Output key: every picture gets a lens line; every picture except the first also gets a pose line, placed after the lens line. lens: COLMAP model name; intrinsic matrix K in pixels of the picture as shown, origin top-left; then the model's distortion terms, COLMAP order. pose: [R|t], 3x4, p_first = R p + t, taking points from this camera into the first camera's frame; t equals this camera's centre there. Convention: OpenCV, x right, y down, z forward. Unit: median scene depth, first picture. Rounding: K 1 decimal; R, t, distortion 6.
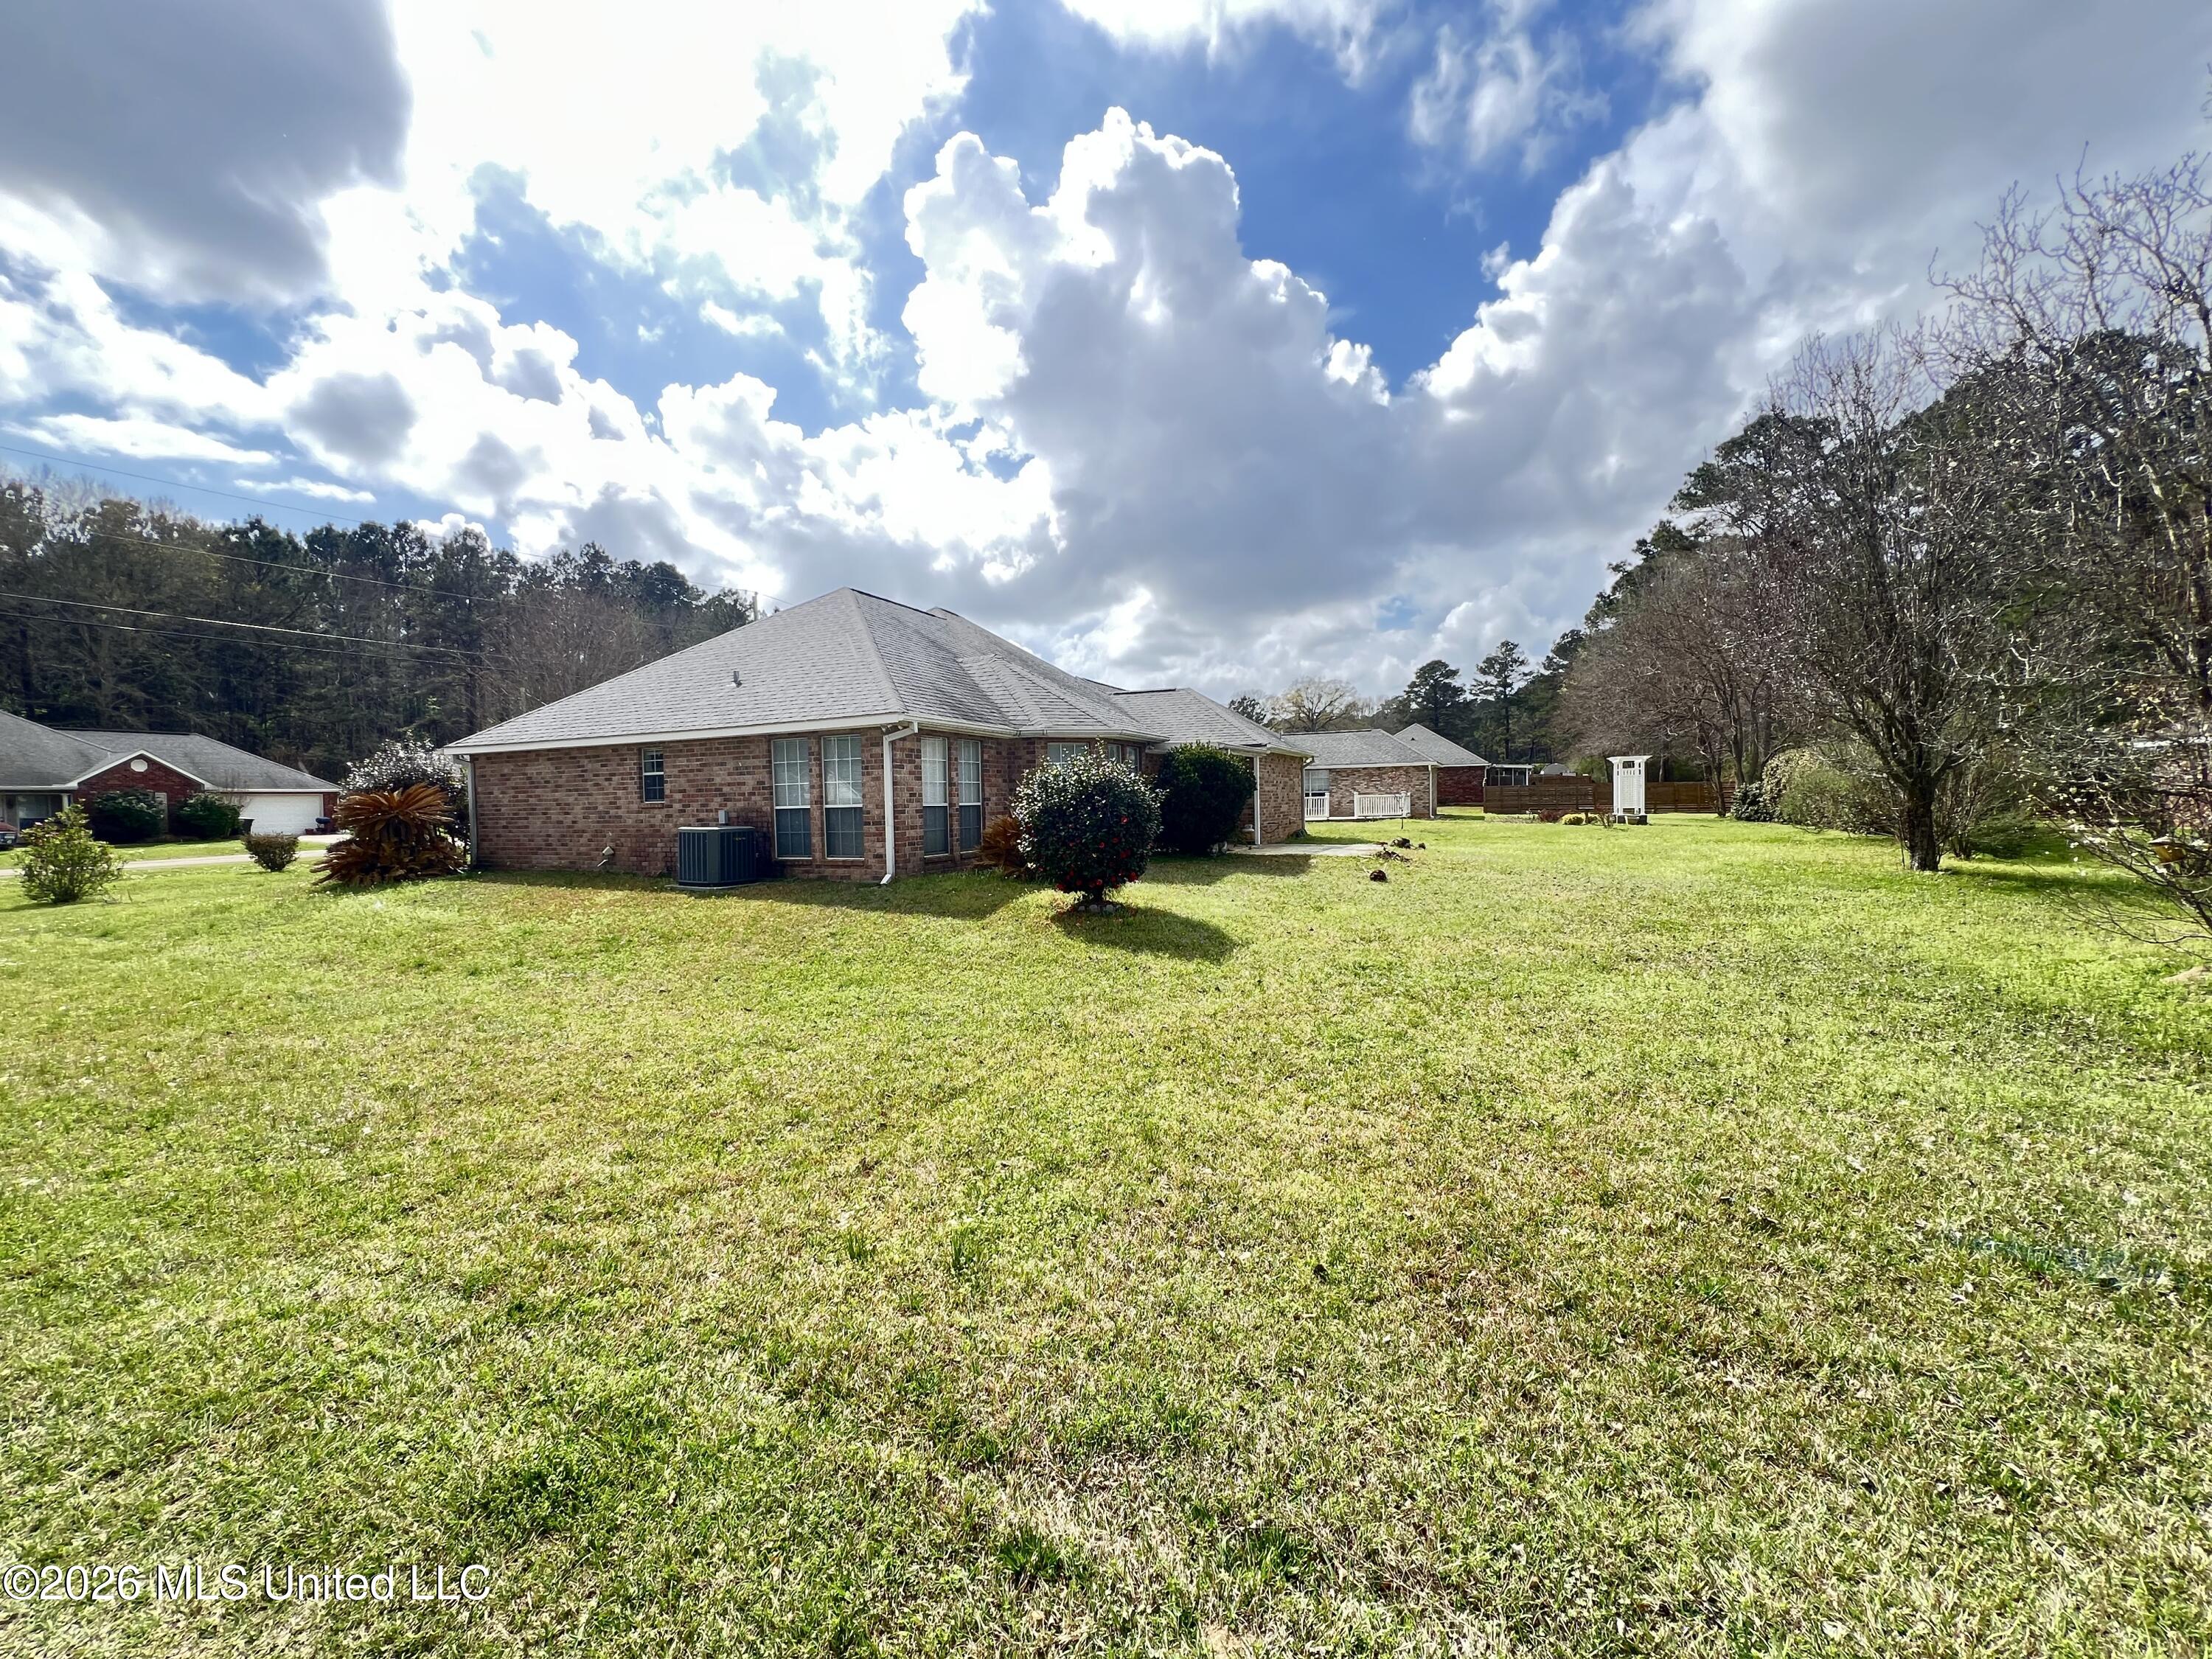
lens RADIAL K [[881.7, 0, 1100.9], [0, 881.7, 839.5], [0, 0, 1]] dist [-0.001079, 0.000208]
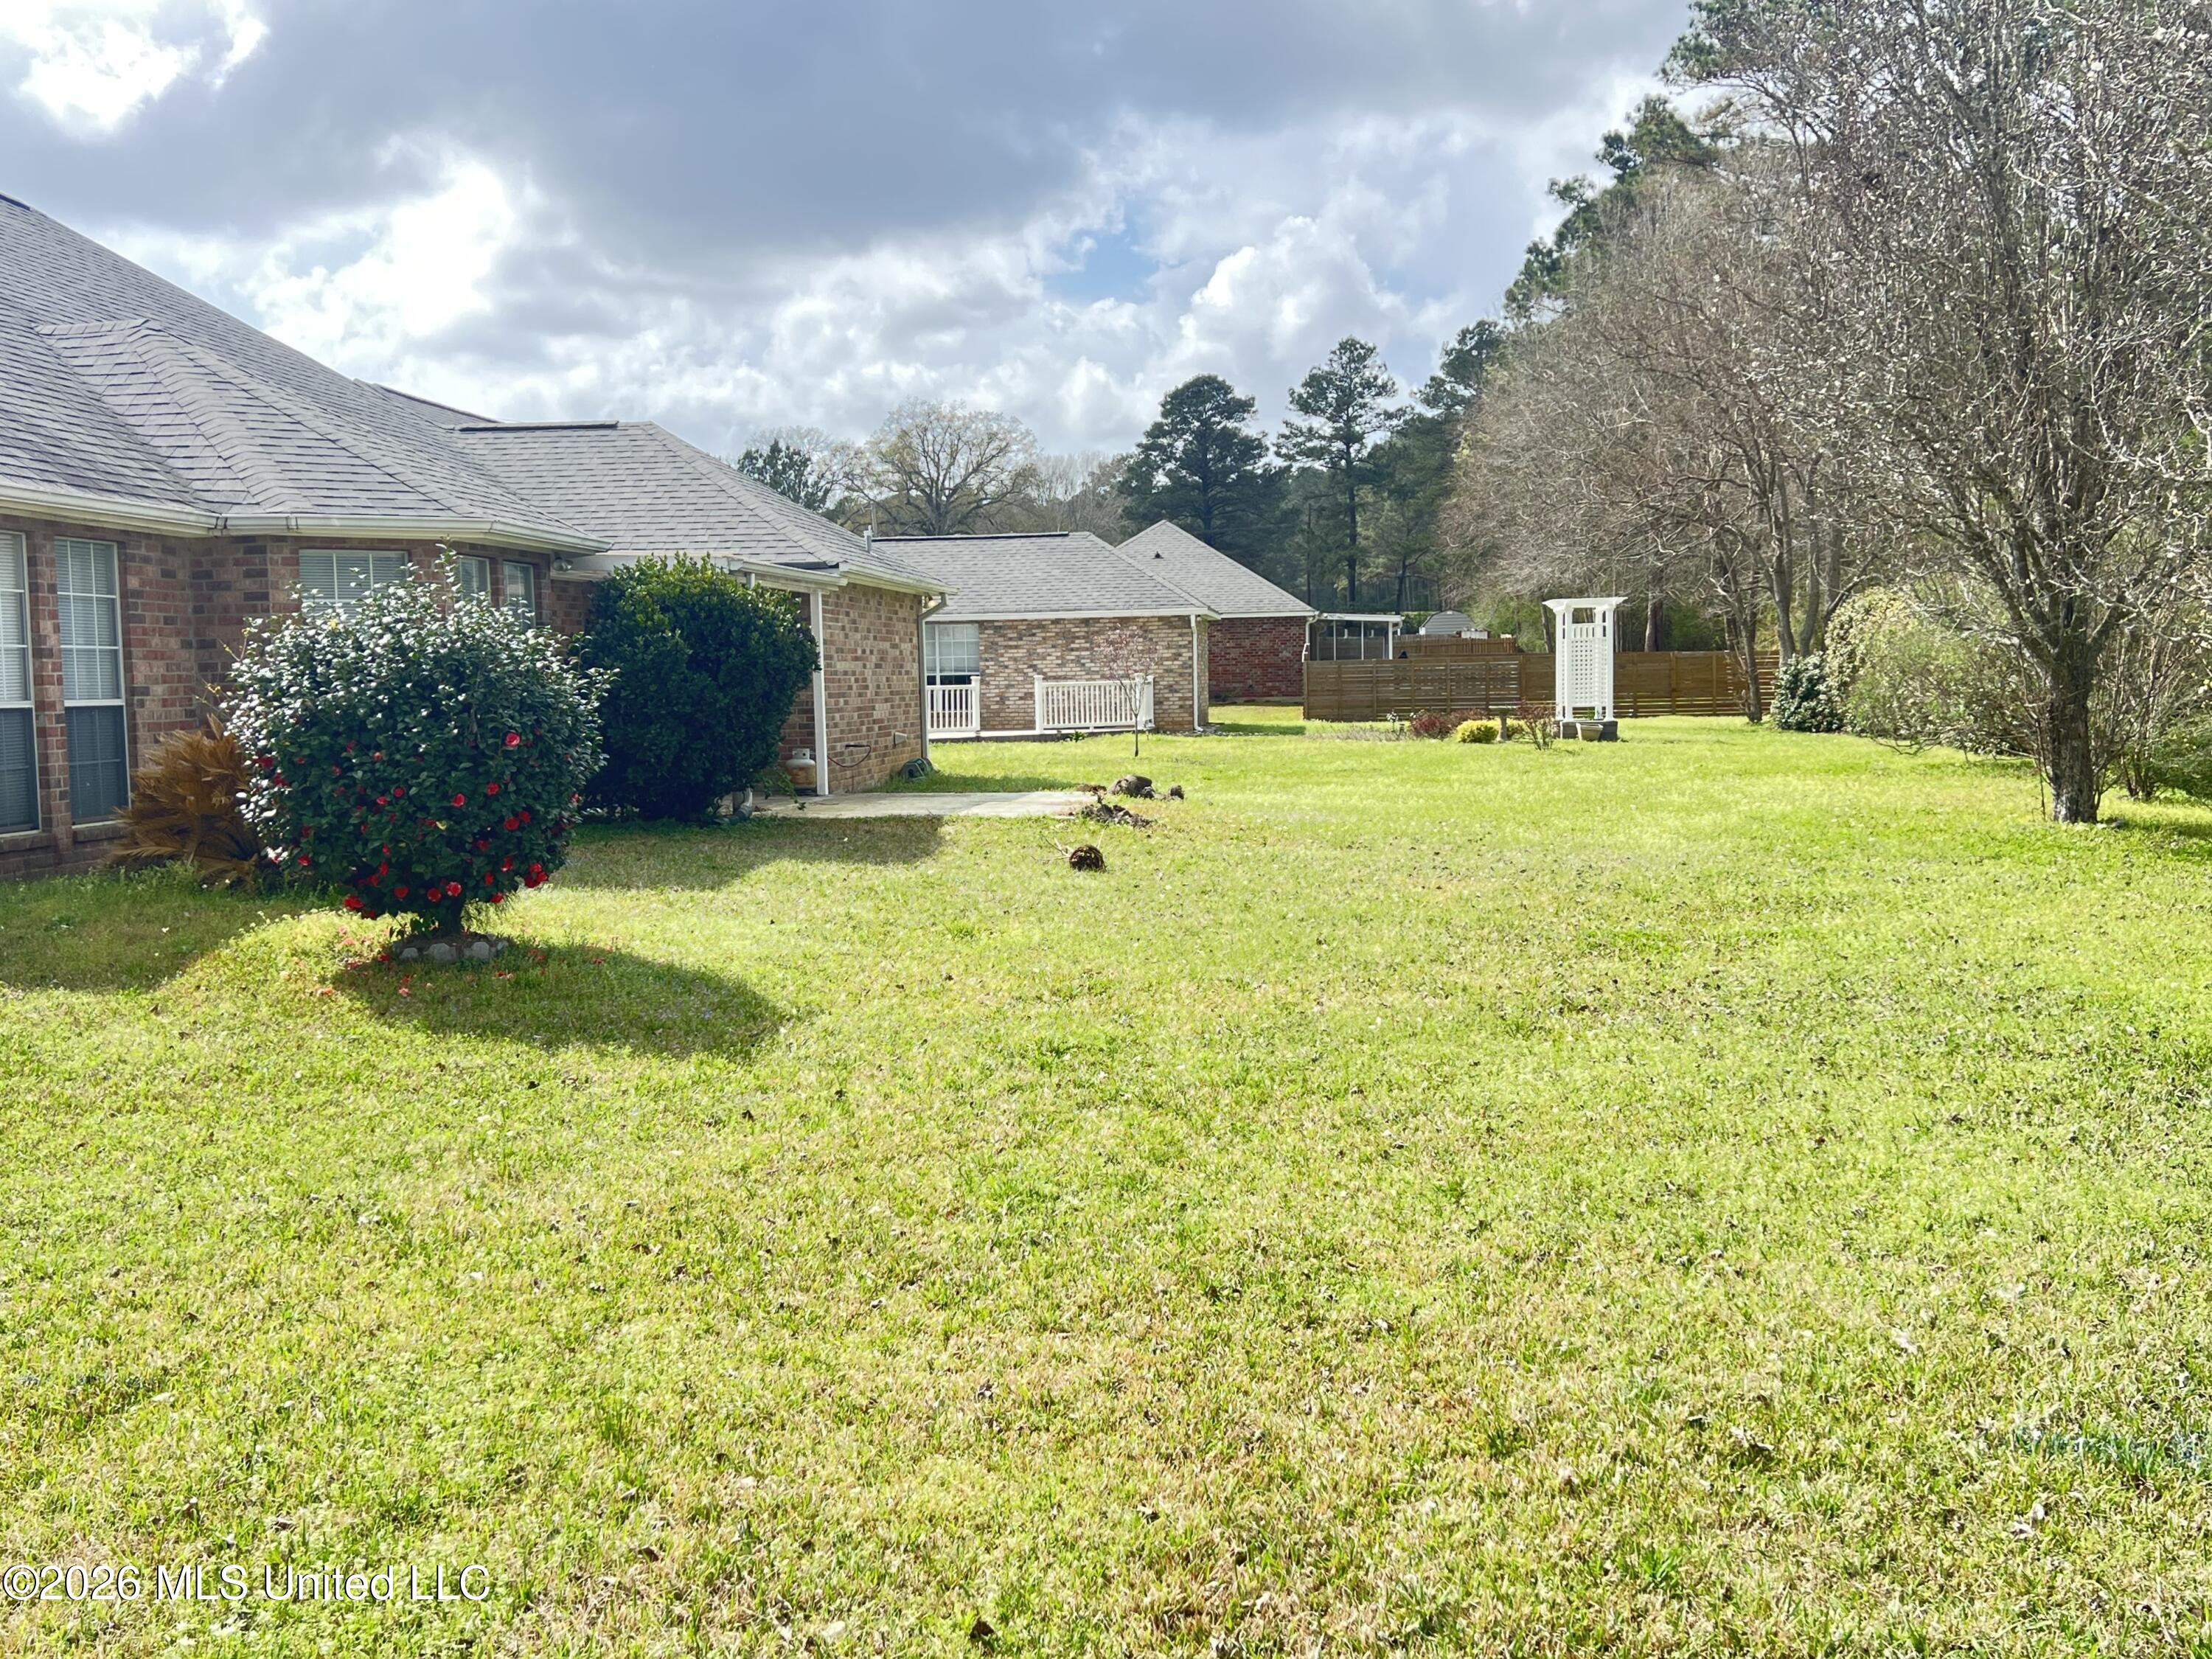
lens RADIAL K [[2180.9, 0, 1106.4], [0, 2180.9, 835.2], [0, 0, 1]] dist [0.026965, 0.000000]
pose [[0.951597, -0.022448, 0.306526, -0.027428], [0.015737, 0.999580, 0.024348, 0.002477], [-0.306944, -0.018346, 0.951551, -0.097927]]
